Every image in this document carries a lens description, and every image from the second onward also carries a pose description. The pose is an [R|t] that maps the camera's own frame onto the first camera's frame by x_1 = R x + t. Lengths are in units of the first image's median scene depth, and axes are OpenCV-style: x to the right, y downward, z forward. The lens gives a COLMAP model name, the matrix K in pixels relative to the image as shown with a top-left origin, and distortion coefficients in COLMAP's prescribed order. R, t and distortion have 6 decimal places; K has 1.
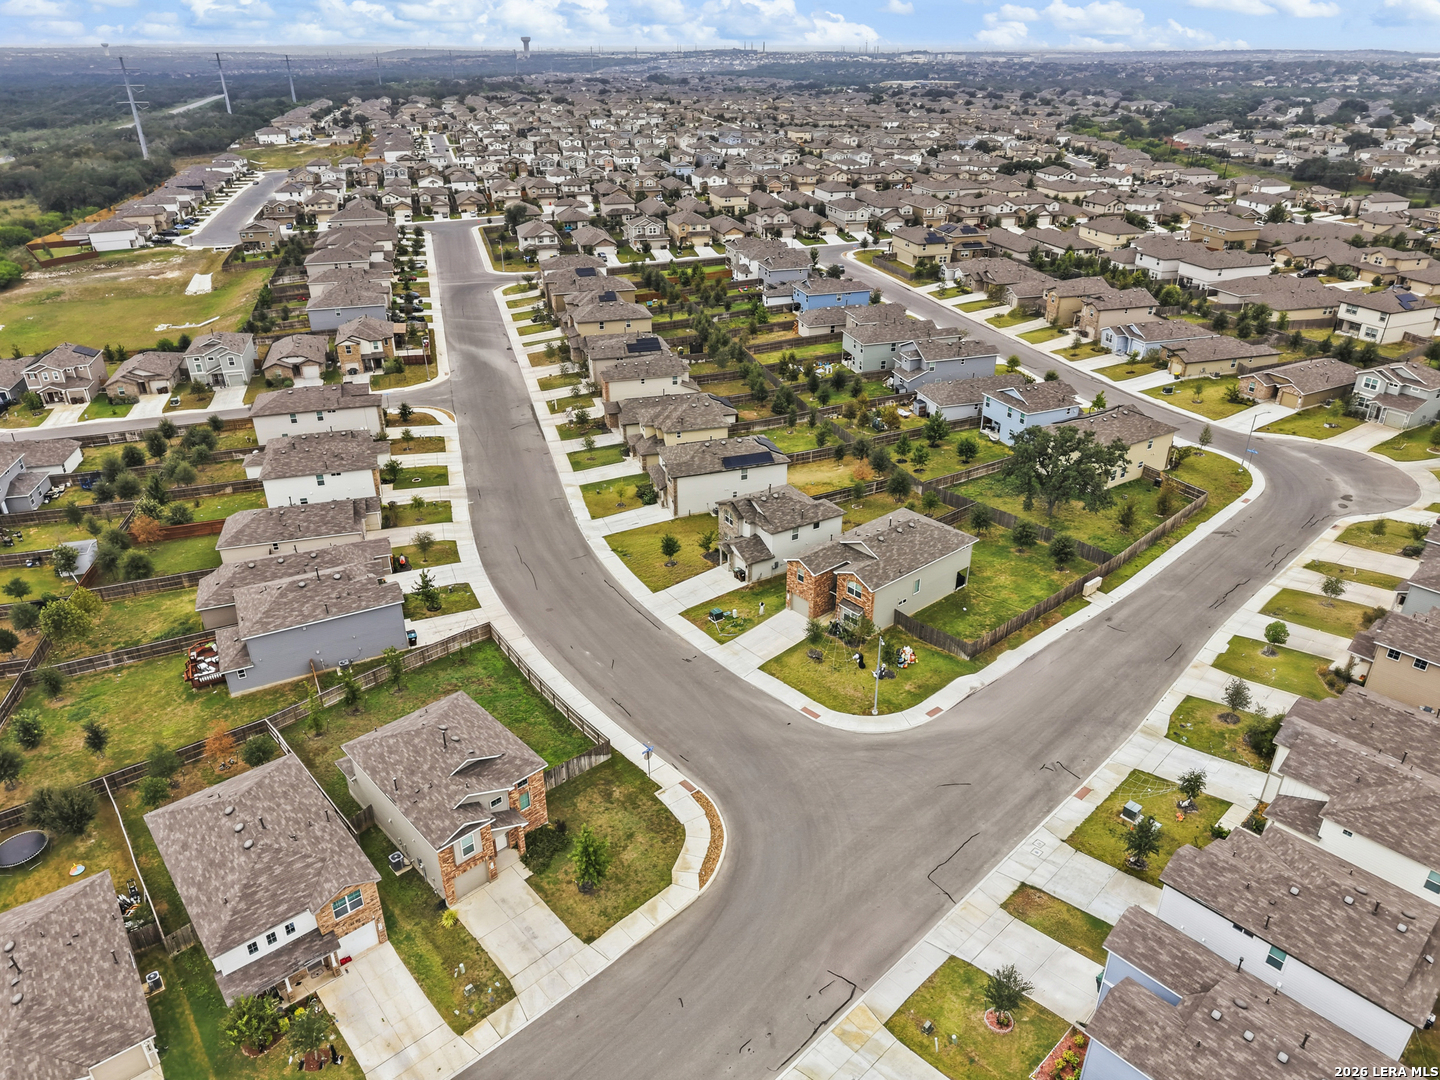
lens RADIAL K [[977.6, 0, 718.1], [0, 977.6, 526.3], [0, 0, 1]] dist [0.029158, -0.026501]
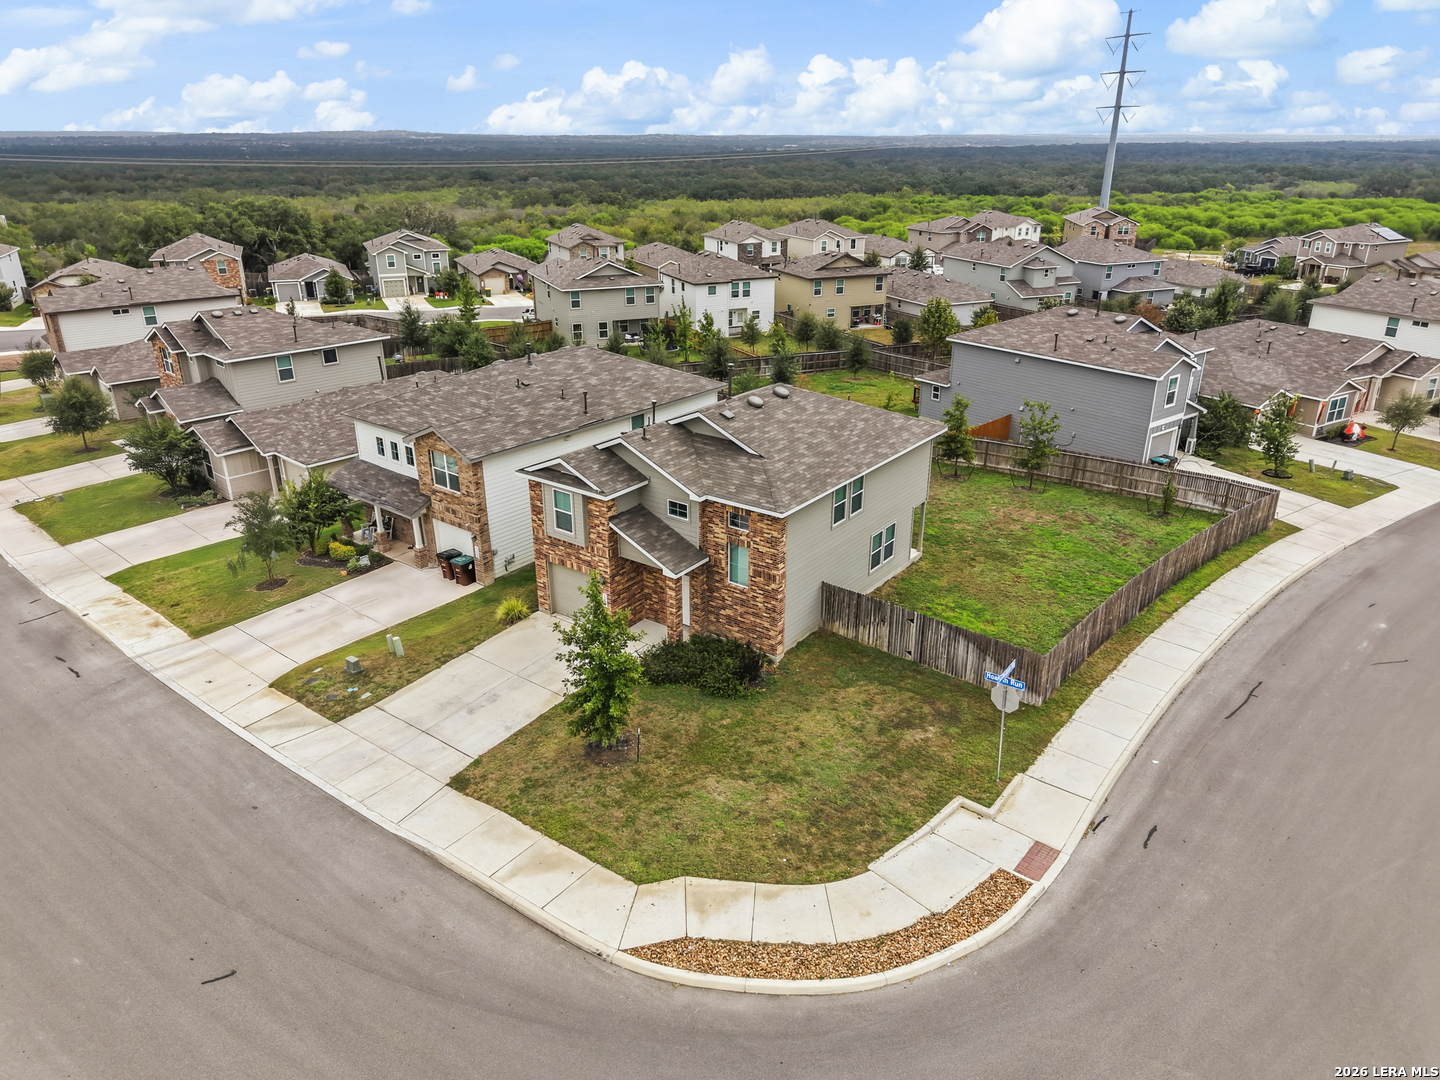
lens RADIAL K [[977.6, 0, 718.1], [0, 977.6, 526.3], [0, 0, 1]] dist [0.029158, -0.026501]
pose [[0.179324, 0.370365, -0.911412, 0.204589], [-0.440693, 0.858522, 0.262164, 0.136381], [0.879564, 0.354640, 0.317171, 0.782859]]
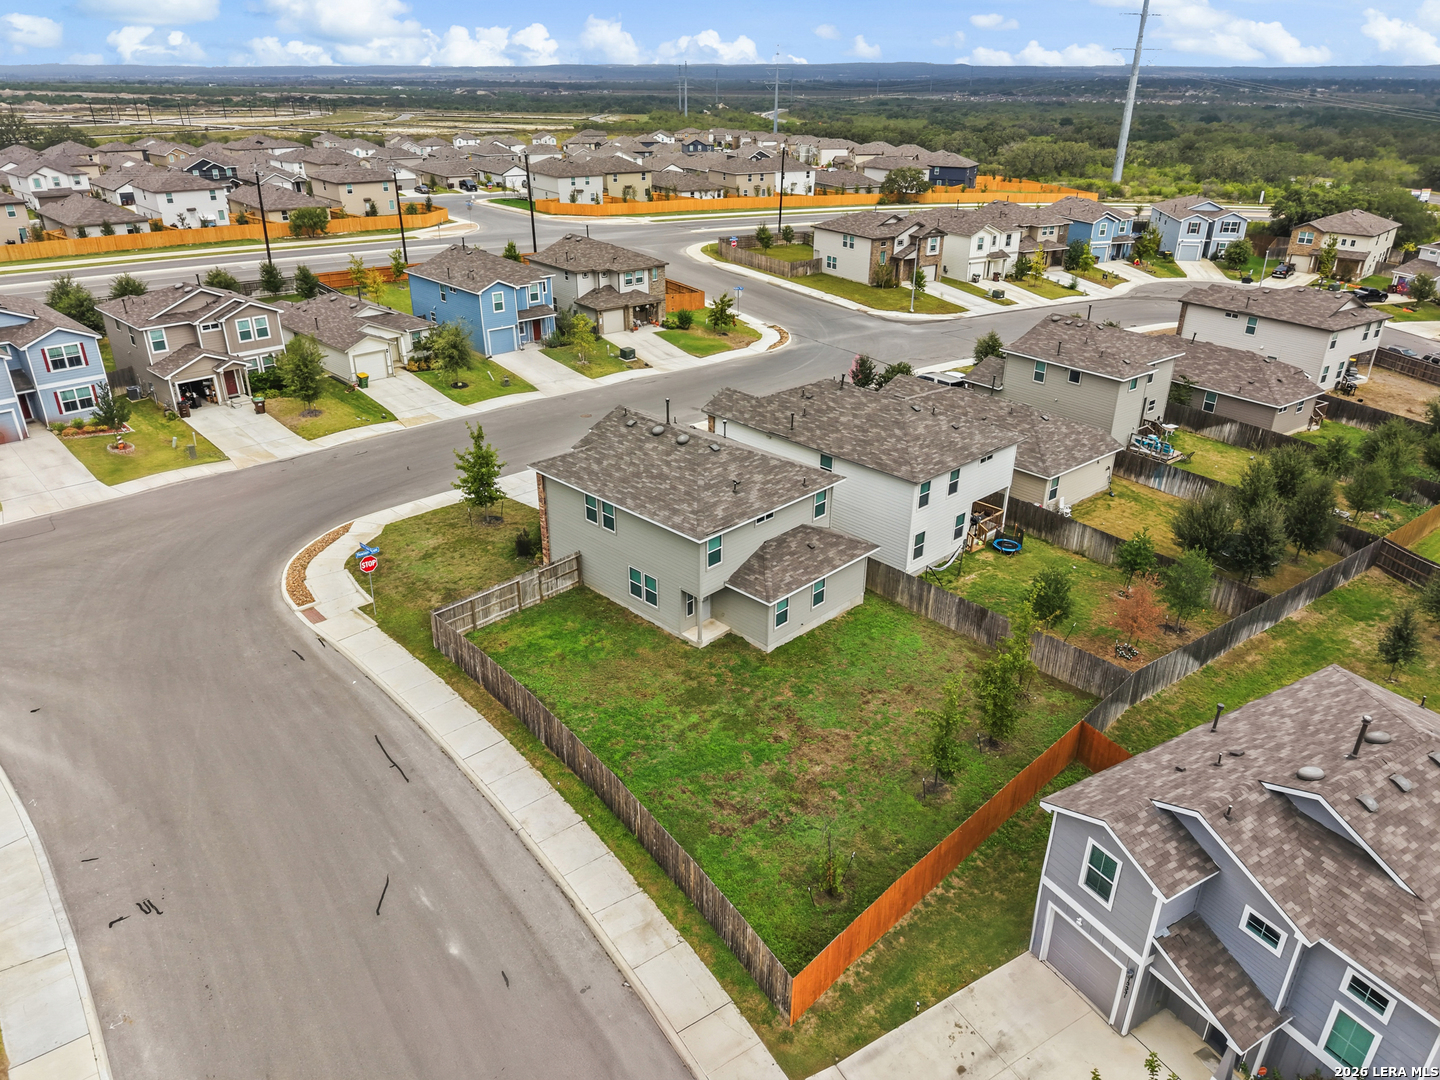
lens RADIAL K [[977.6, 0, 718.1], [0, 977.6, 526.3], [0, 0, 1]] dist [0.029158, -0.026501]
pose [[-0.998849, 0.018506, -0.044258, -0.257240], [-0.023262, 0.619999, 0.784257, -0.250574], [0.041953, 0.784384, -0.618855, 1.363421]]
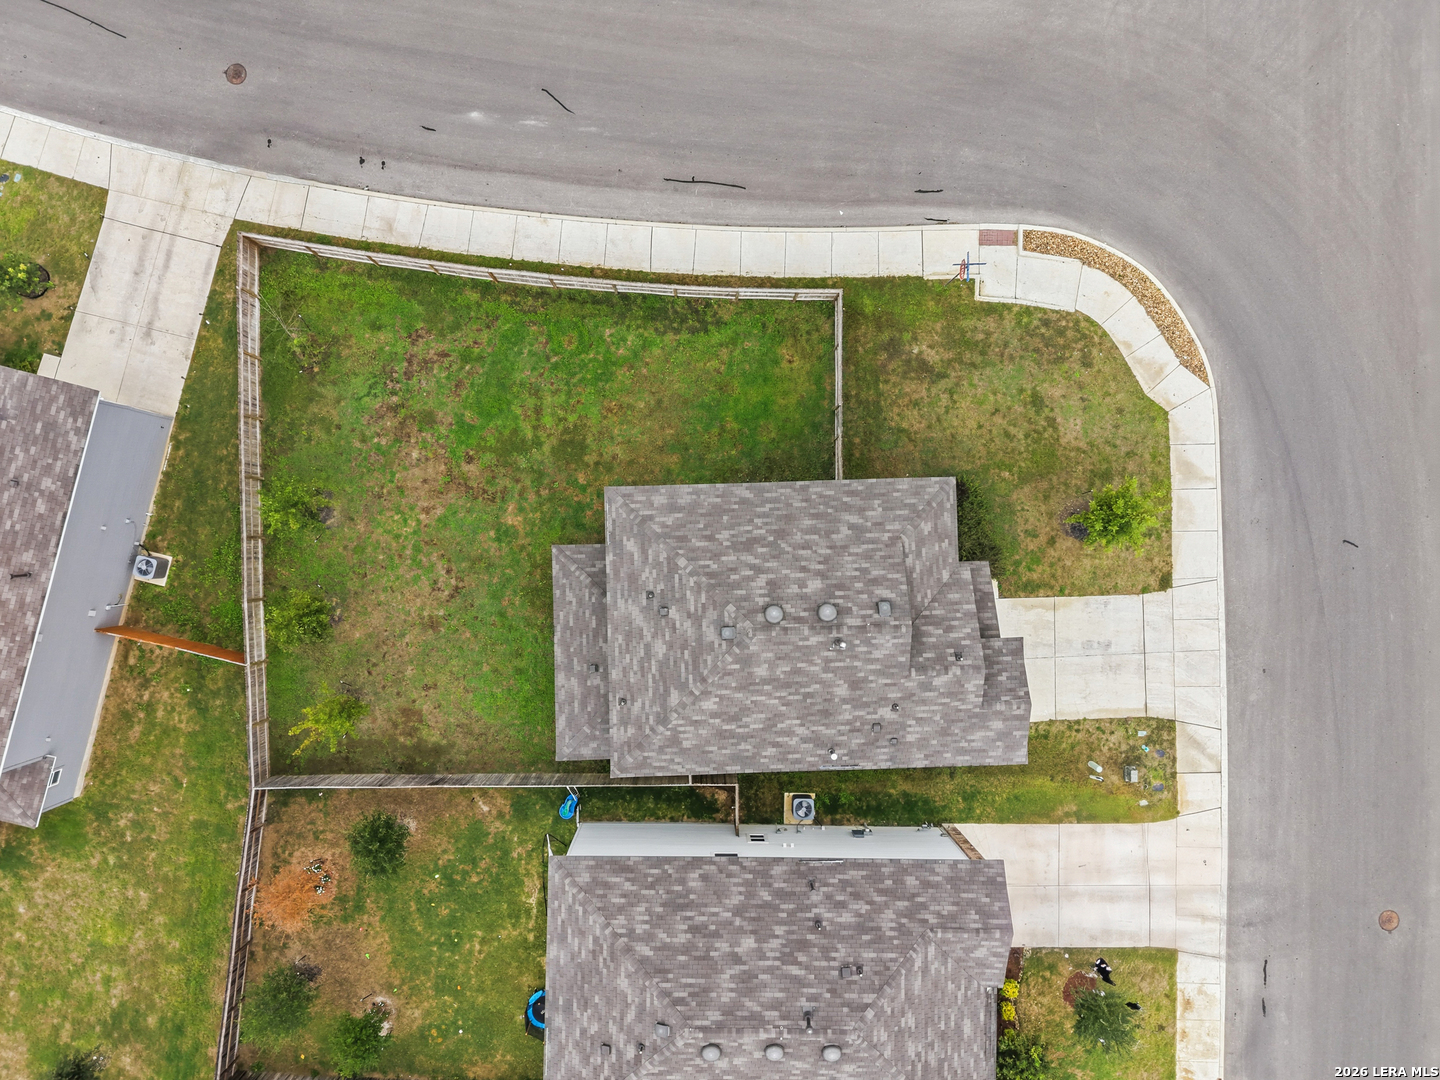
lens RADIAL K [[977.6, 0, 718.1], [0, 977.6, 526.3], [0, 0, 1]] dist [0.029158, -0.026501]
pose [[0.657884, -0.752463, 0.031441, -0.264277], [0.314503, 0.312427, 0.896369, -0.203227], [-0.684307, -0.579819, 0.442192, 0.796420]]
